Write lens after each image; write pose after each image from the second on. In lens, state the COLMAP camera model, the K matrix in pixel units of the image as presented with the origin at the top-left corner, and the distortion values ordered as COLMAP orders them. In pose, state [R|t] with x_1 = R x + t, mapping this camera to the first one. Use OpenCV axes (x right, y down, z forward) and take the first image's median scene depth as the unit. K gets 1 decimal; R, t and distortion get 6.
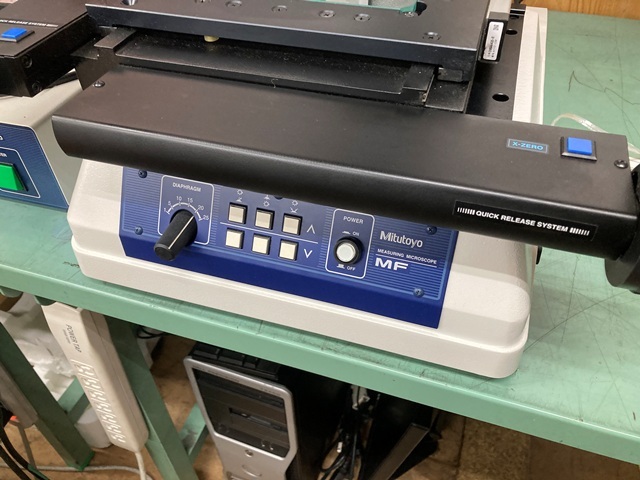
lens RADIAL K [[534.5, 0, 321.3], [0, 534.5, 248.3], [0, 0, 1]] dist [0.014890, -0.010859]
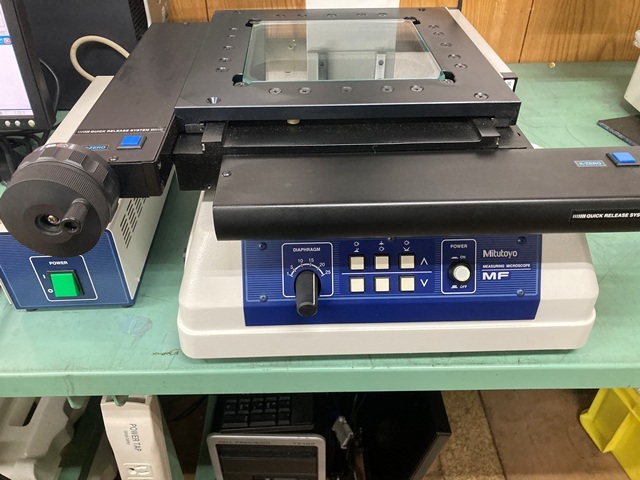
lens RADIAL K [[531.6, 0, 312.1], [0, 531.6, 240.0], [0, 0, 1]] dist [0.009759, -0.011524]
pose [[0.944520, -0.192133, 0.266397, -0.520881], [0.222922, 0.970643, -0.090323, -0.029191], [-0.241222, 0.144698, 0.959622, -0.077135]]
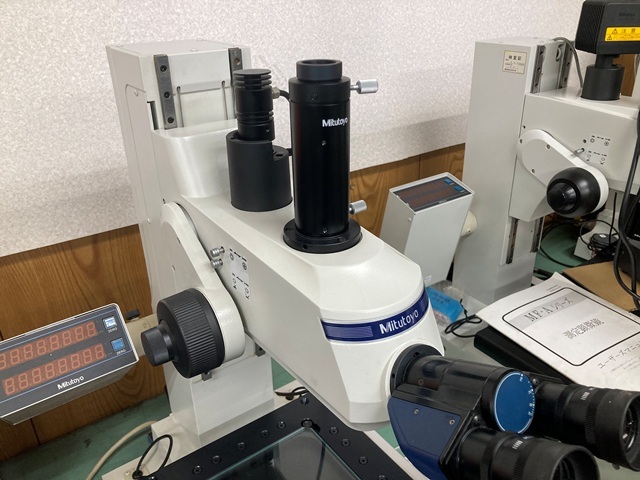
lens RADIAL K [[525.6, 0, 322.1], [0, 525.6, 241.9], [0, 0, 1]] dist [0.020012, -0.007680]
pose [[0.591359, -0.355428, 0.723855, -0.761461], [0.573056, 0.816763, -0.067114, -1.104261], [-0.567364, 0.454498, 0.686680, -0.287837]]
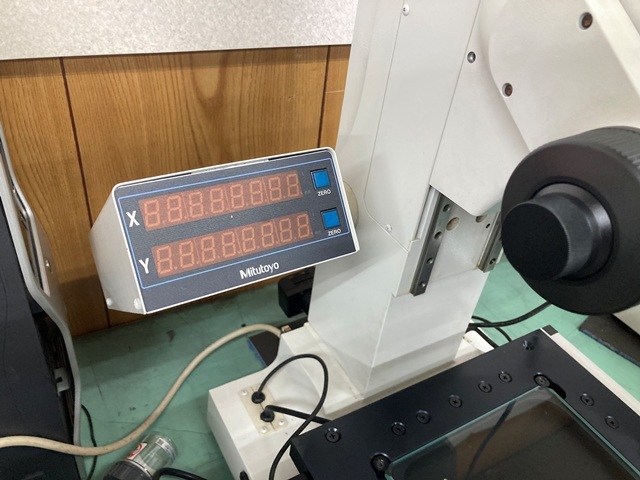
lens RADIAL K [[527.8, 0, 318.0], [0, 527.8, 247.0], [0, 0, 1]] dist [0.011695, -0.004670]
pose [[0.663258, -0.377230, 0.646365, -0.715905], [0.427490, 0.899871, 0.086518, -1.350632], [-0.614282, 0.218931, 0.758108, 0.598882]]
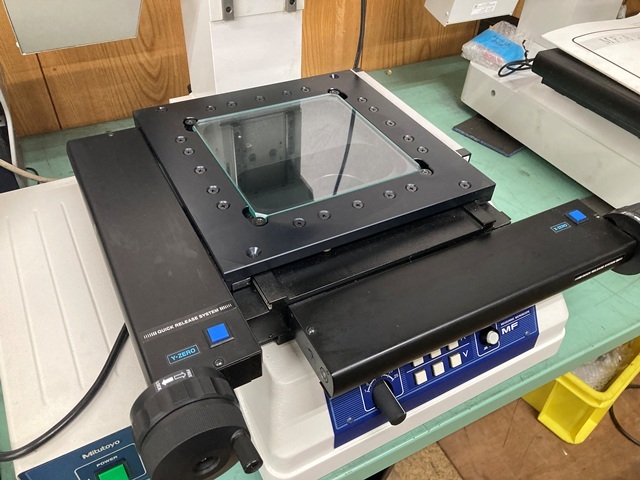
lens RADIAL K [[525.6, 0, 322.1], [0, 525.6, 241.9], [0, 0, 1]] dist [0.020012, -0.007680]
pose [[0.690072, -0.445965, 0.570014, -0.875548], [0.465540, 0.876550, 0.122197, -0.549243], [-0.554142, 0.181039, 0.812497, 0.038678]]
